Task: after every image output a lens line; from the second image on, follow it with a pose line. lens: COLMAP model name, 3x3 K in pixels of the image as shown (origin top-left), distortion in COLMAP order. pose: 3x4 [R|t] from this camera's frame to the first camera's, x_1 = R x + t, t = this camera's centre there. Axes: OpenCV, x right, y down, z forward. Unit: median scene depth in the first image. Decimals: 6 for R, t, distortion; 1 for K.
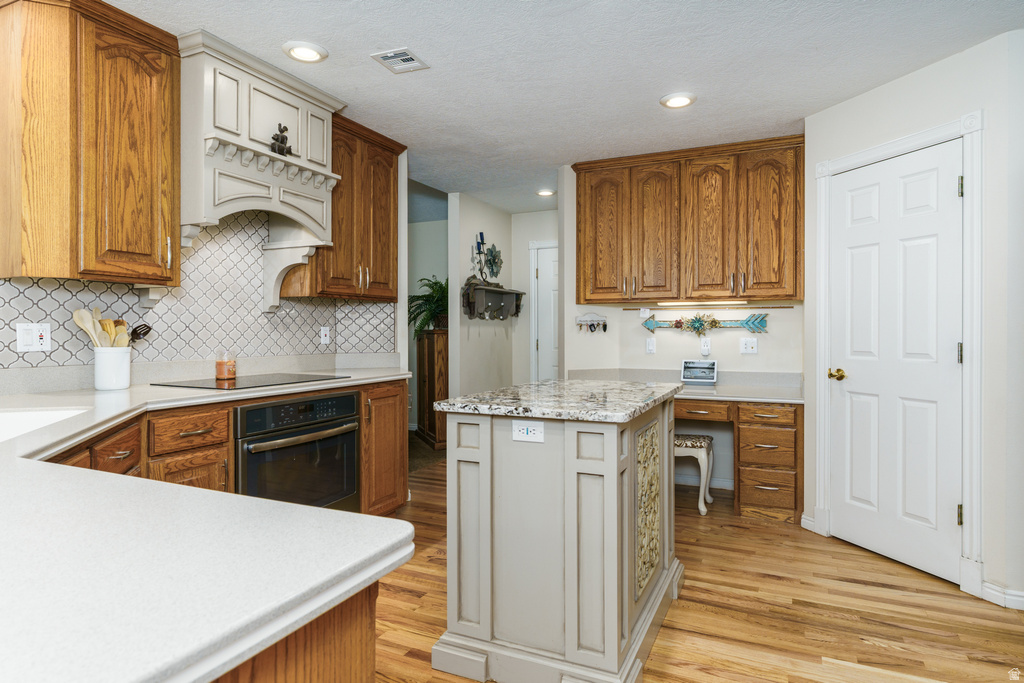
lens RADIAL K [[578.2, 0, 513.6], [0, 578.2, 332.6], [0, 0, 1]] dist [0.000539, 0.000068]
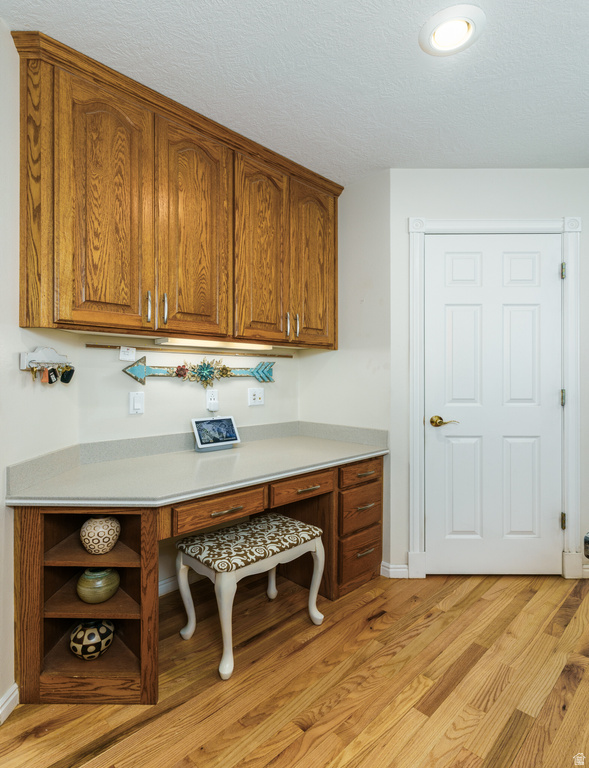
lens RADIAL K [[382.0, 0, 394.6], [0, 382.0, 378.4], [0, 0, 1]] dist [-0.001243, -0.000227]
pose [[0.320484, -0.000659, 0.947254, -0.096942], [0.004574, 0.999989, -0.000851, -0.004795], [-0.947243, 0.004605, 0.320483, 0.623849]]
